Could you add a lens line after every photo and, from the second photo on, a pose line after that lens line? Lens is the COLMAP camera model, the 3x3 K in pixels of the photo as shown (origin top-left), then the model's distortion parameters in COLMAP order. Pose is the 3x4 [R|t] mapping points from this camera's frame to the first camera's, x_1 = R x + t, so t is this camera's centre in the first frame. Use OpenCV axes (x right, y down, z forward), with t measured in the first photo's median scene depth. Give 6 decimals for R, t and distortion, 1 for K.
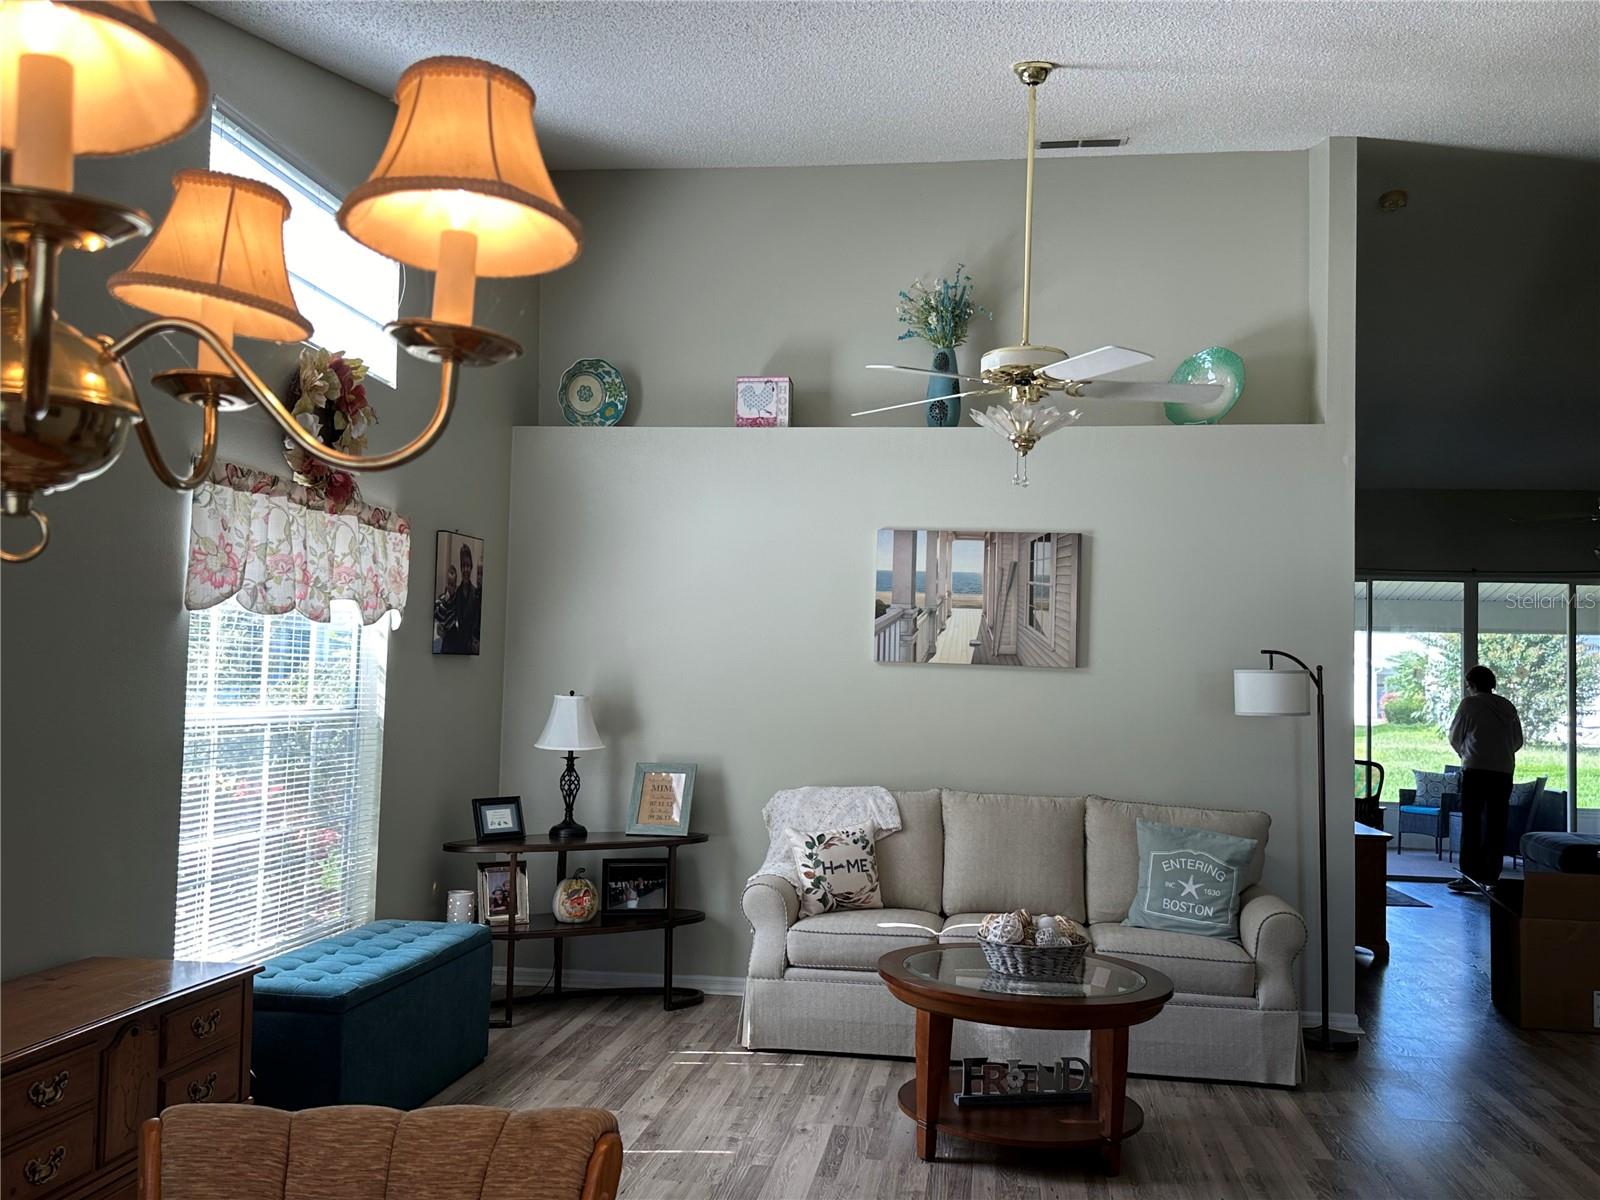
lens RADIAL K [[1428.1, 0, 801.8], [0, 1428.1, 622.3], [0, 0, 1]] dist [0.174747, -0.382824]
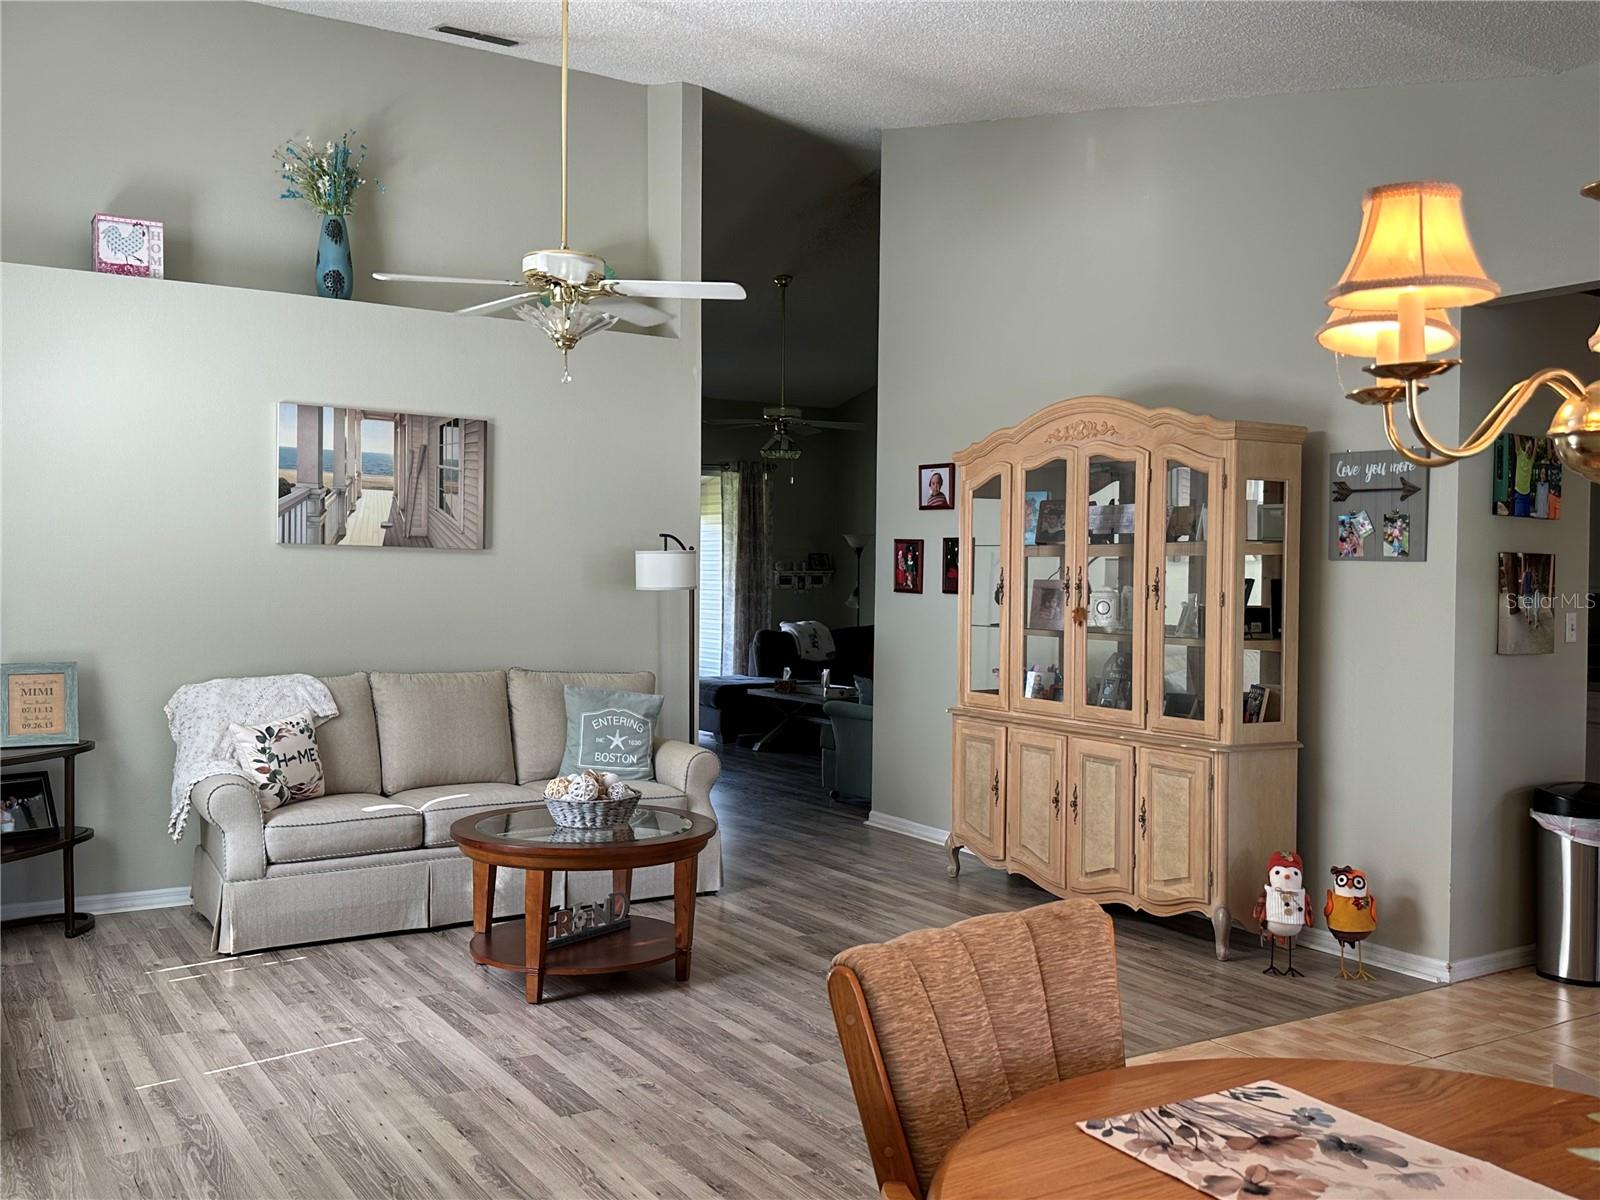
lens RADIAL K [[1428.1, 0, 801.8], [0, 1428.1, 622.3], [0, 0, 1]] dist [0.174747, -0.382824]
pose [[0.755331, -0.040430, 0.654096, -0.324574], [-0.018889, 0.996337, 0.083397, -0.007530], [-0.655072, -0.075347, 0.751801, 0.048414]]
